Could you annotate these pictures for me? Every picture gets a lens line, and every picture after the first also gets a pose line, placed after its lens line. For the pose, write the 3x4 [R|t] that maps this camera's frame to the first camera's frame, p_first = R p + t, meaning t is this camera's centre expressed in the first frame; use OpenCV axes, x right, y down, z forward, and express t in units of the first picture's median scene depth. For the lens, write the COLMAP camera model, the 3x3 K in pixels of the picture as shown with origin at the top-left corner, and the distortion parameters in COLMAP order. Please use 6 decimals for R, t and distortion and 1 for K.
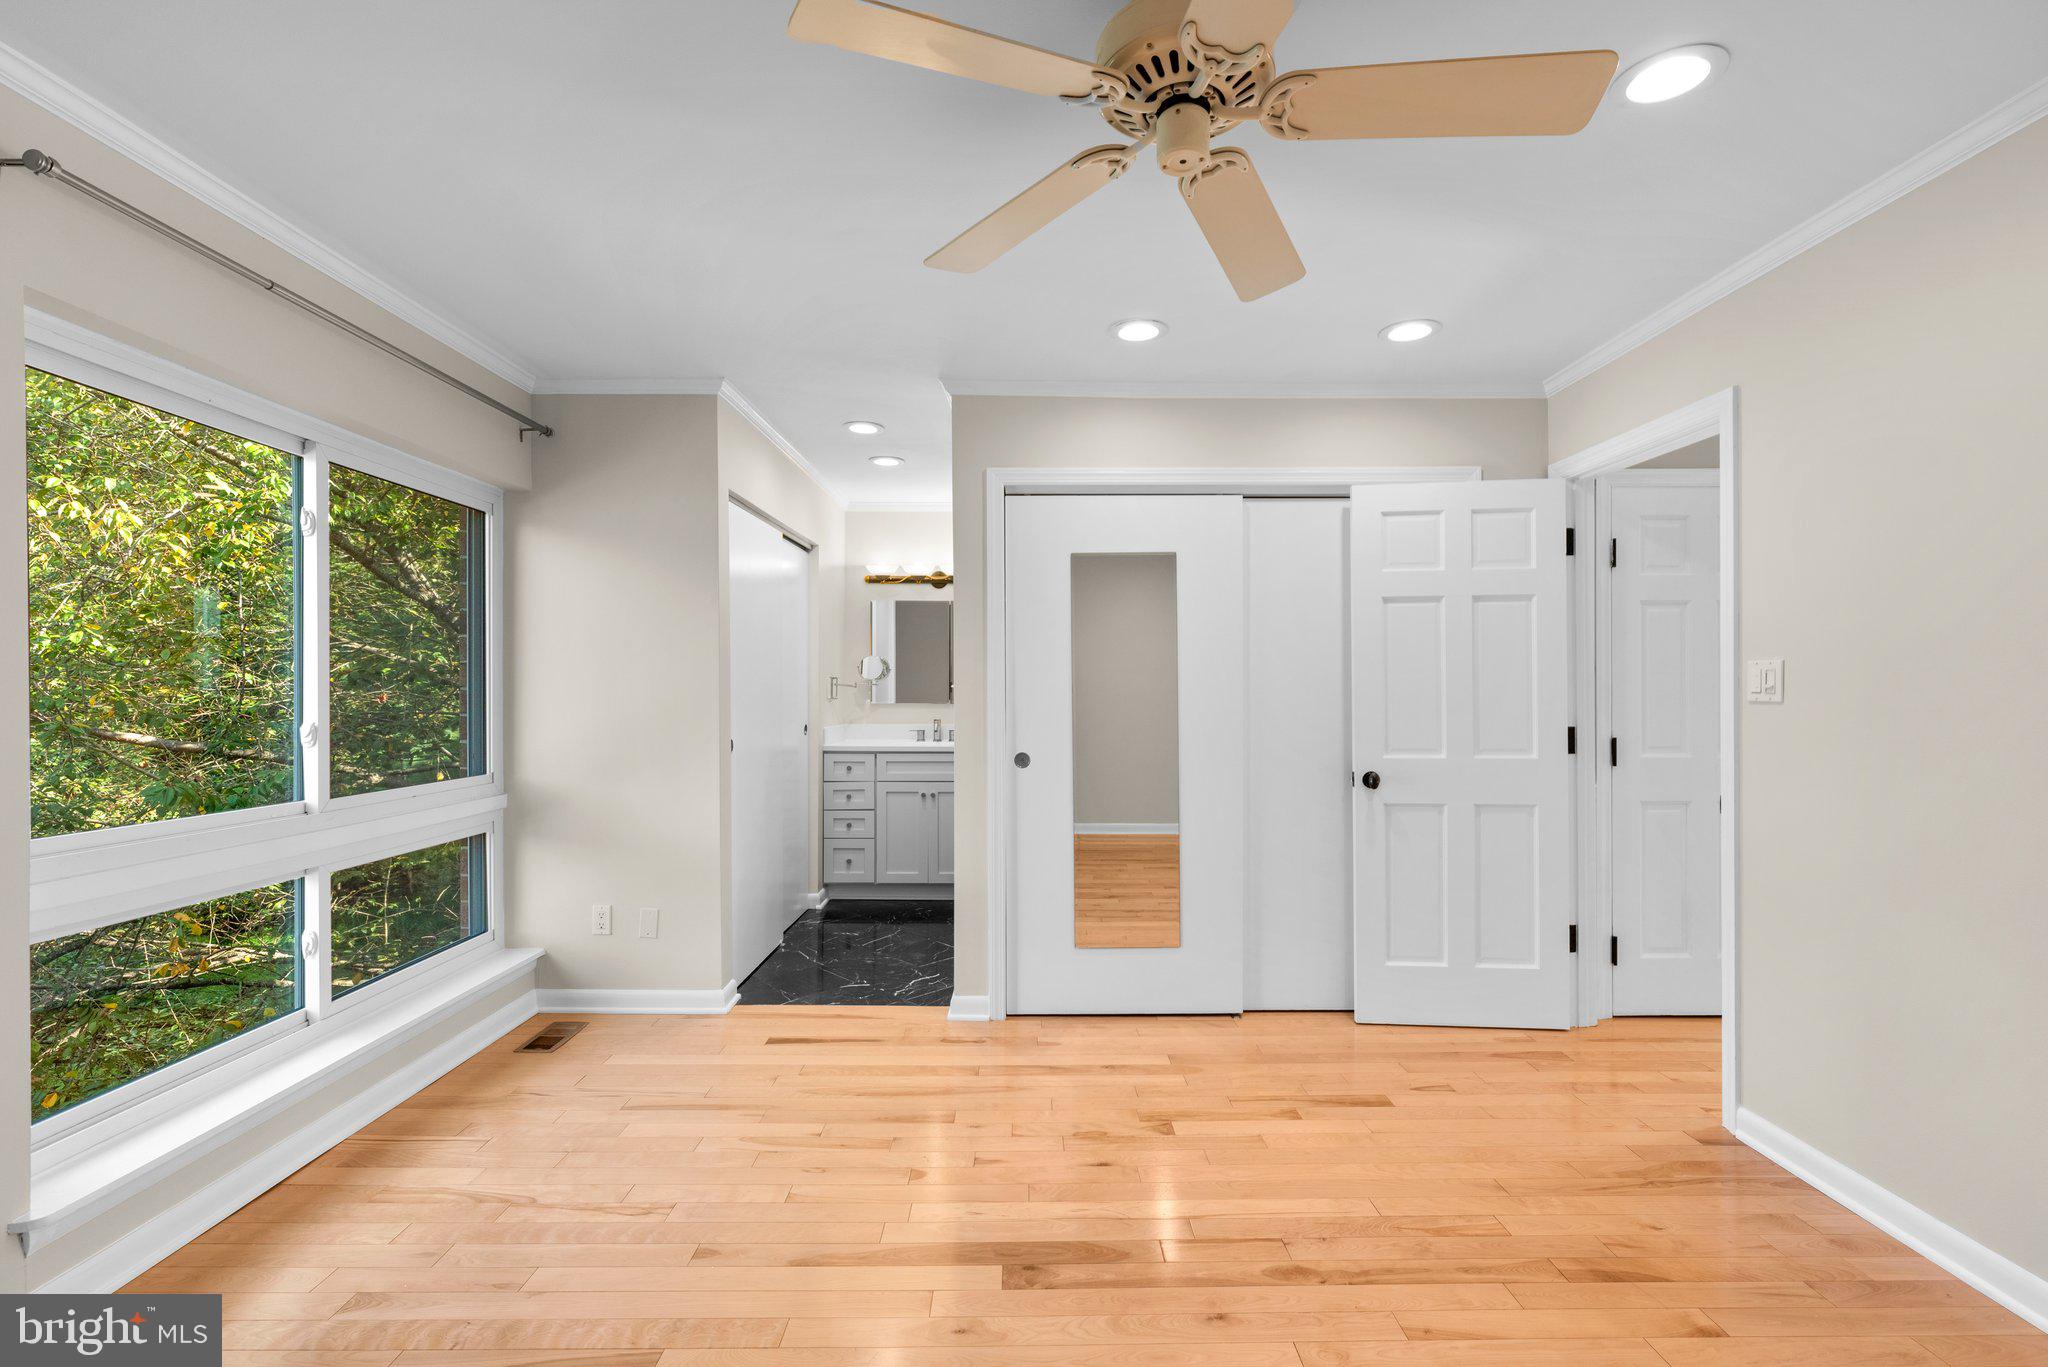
lens RADIAL K [[910.2, 0, 1029.4], [0, 910.2, 685.8], [0, 0, 1]] dist [0.001799, -0.001081]
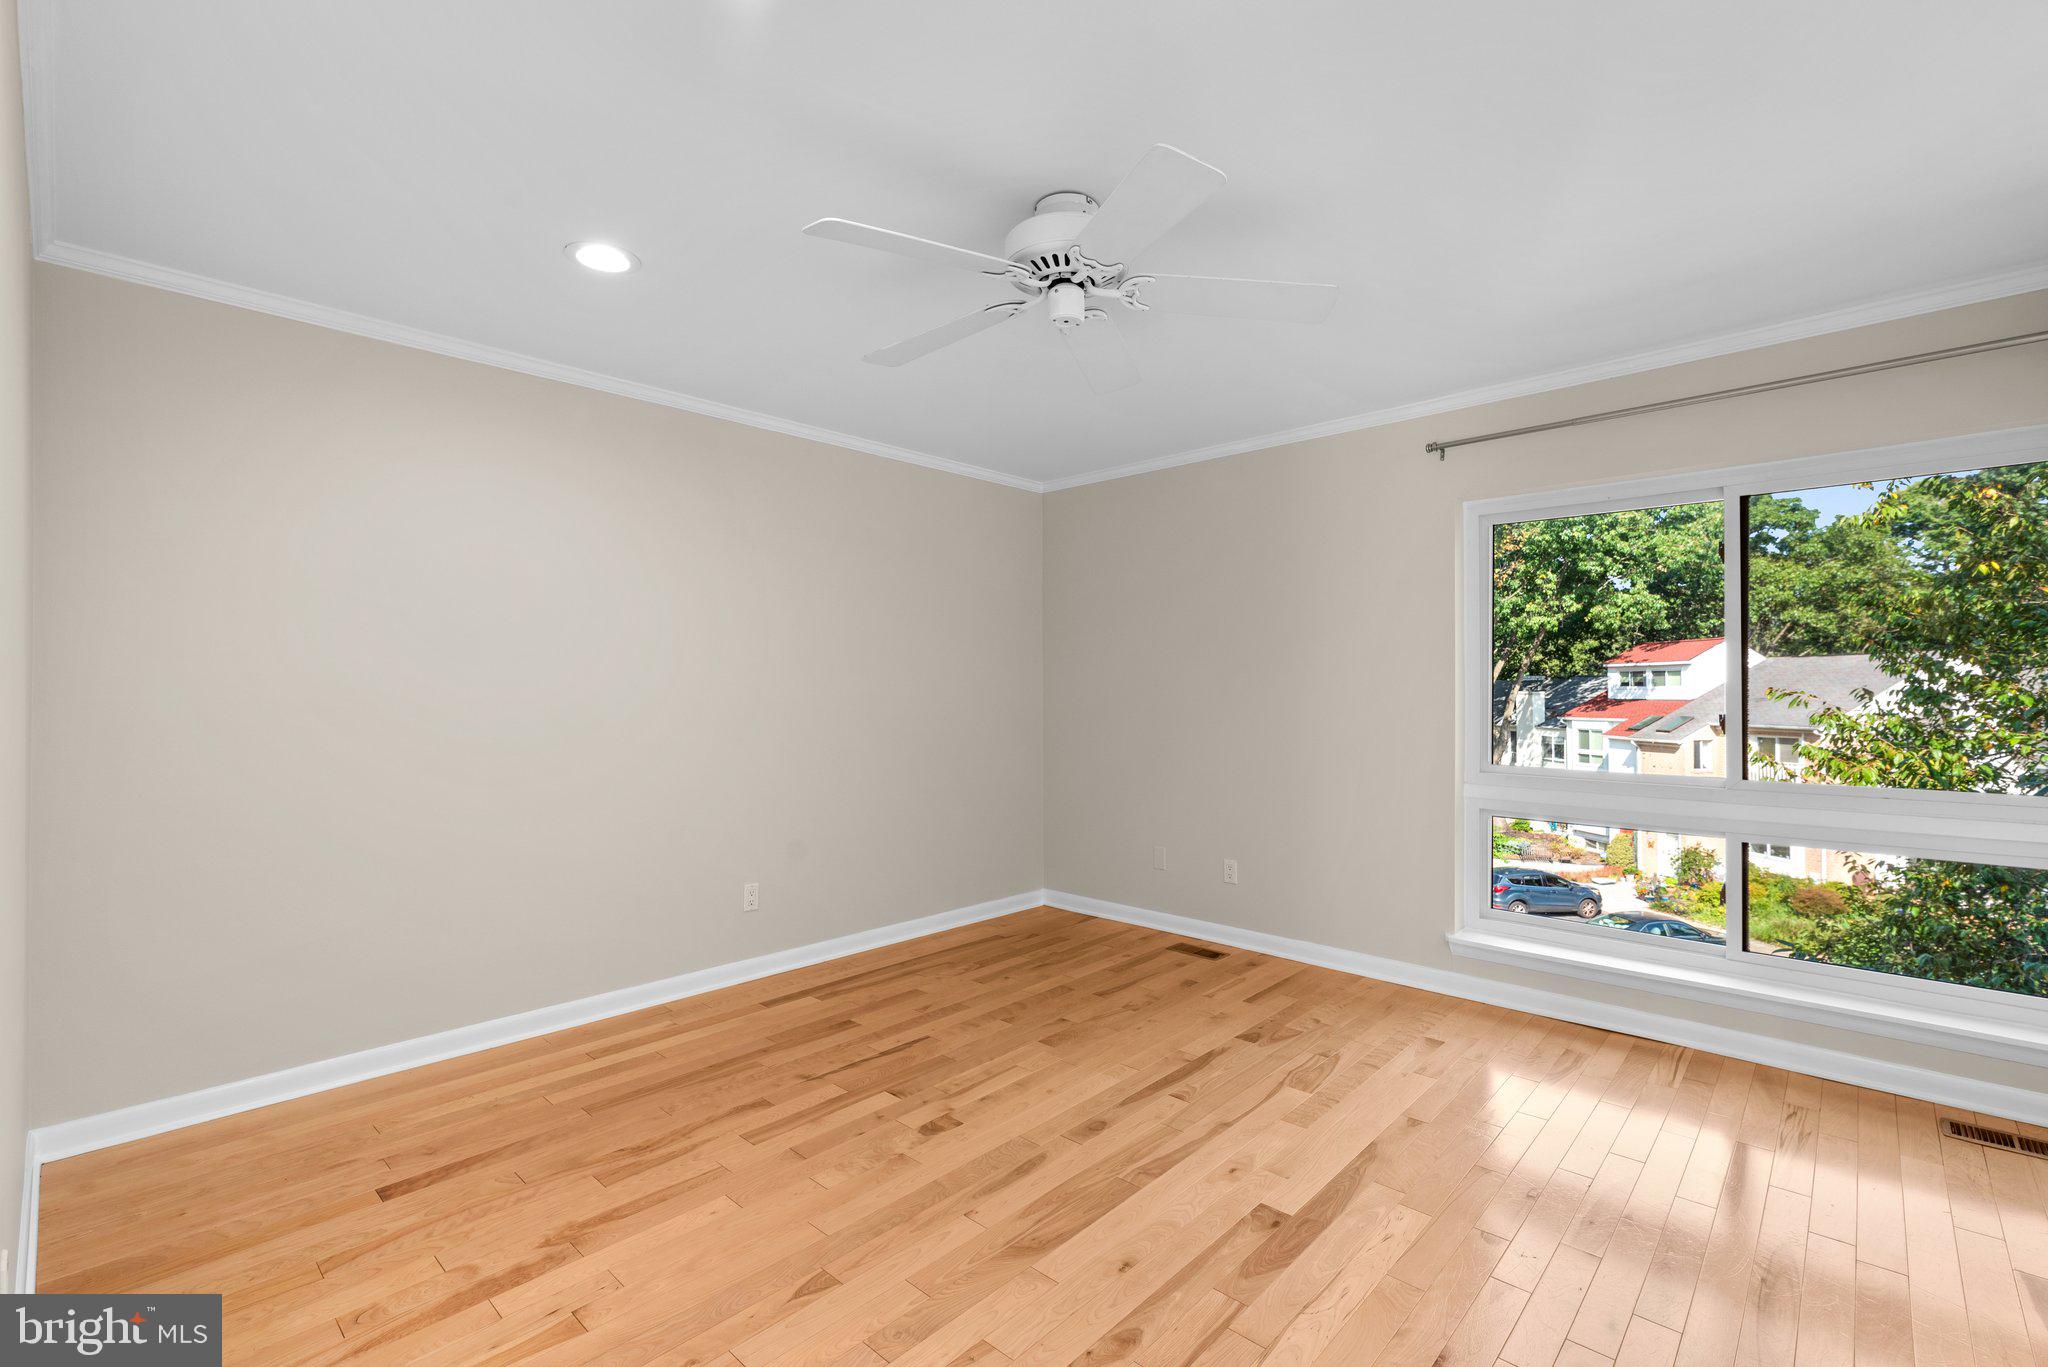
lens RADIAL K [[910.2, 0, 1028.6], [0, 910.2, 685.0], [0, 0, 1]] dist [0.001799, -0.001081]
pose [[-0.685513, -0.001610, -0.728058, 0.940530], [0.002292, 0.999988, -0.004369, 0.007525], [0.728057, -0.004664, -0.685501, 1.462790]]
